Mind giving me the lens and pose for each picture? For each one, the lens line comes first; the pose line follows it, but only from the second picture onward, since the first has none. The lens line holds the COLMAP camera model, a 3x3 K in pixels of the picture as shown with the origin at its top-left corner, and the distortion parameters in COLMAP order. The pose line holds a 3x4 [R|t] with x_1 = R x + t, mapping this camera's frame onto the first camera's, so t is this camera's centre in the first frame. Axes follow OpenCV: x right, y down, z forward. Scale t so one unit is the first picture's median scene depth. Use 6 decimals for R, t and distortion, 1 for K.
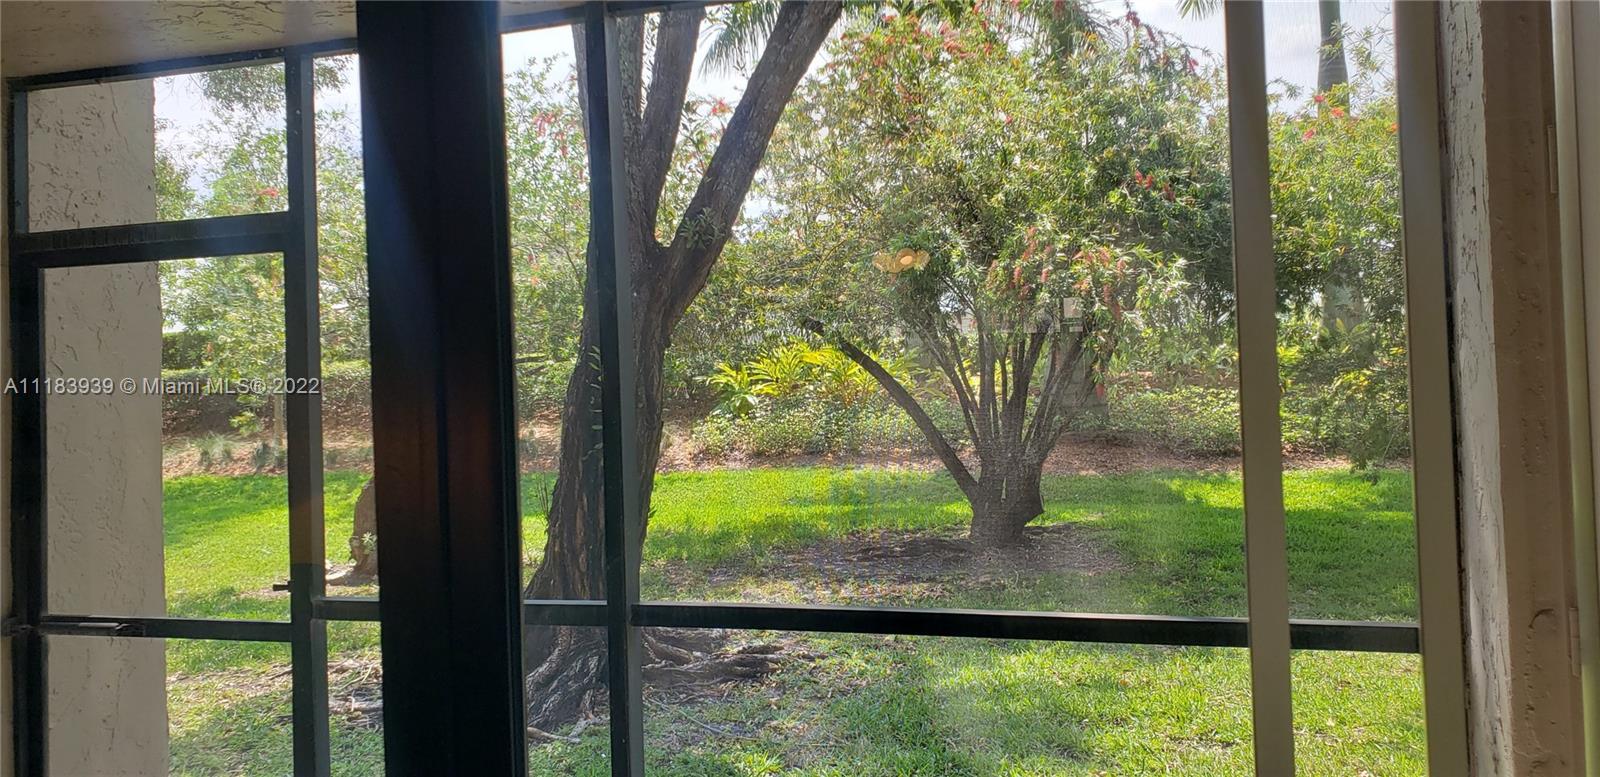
lens RADIAL K [[1176.8, 0, 795.1], [0, 1176.8, 360.1], [0, 0, 1]] dist [-0.028674, -0.009828]
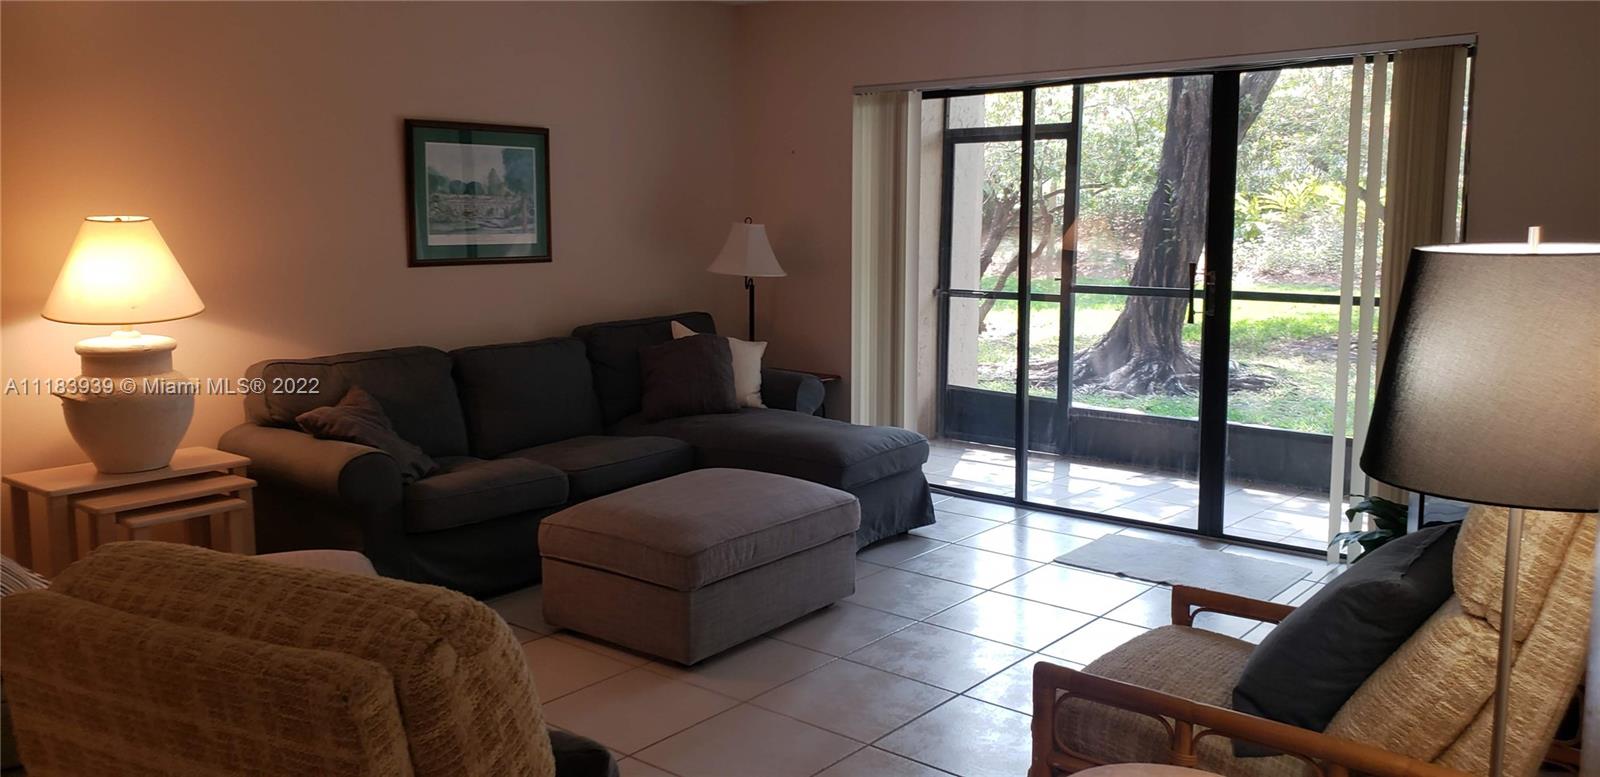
lens RADIAL K [[1176.8, 0, 795.1], [0, 1176.8, 360.1], [0, 0, 1]] dist [-0.028674, -0.009828]
pose [[0.916236, 0.083804, -0.391775, 0.007939], [-0.025270, 0.988019, 0.152247, 0.000592], [0.399840, -0.129594, 0.907377, -0.391262]]
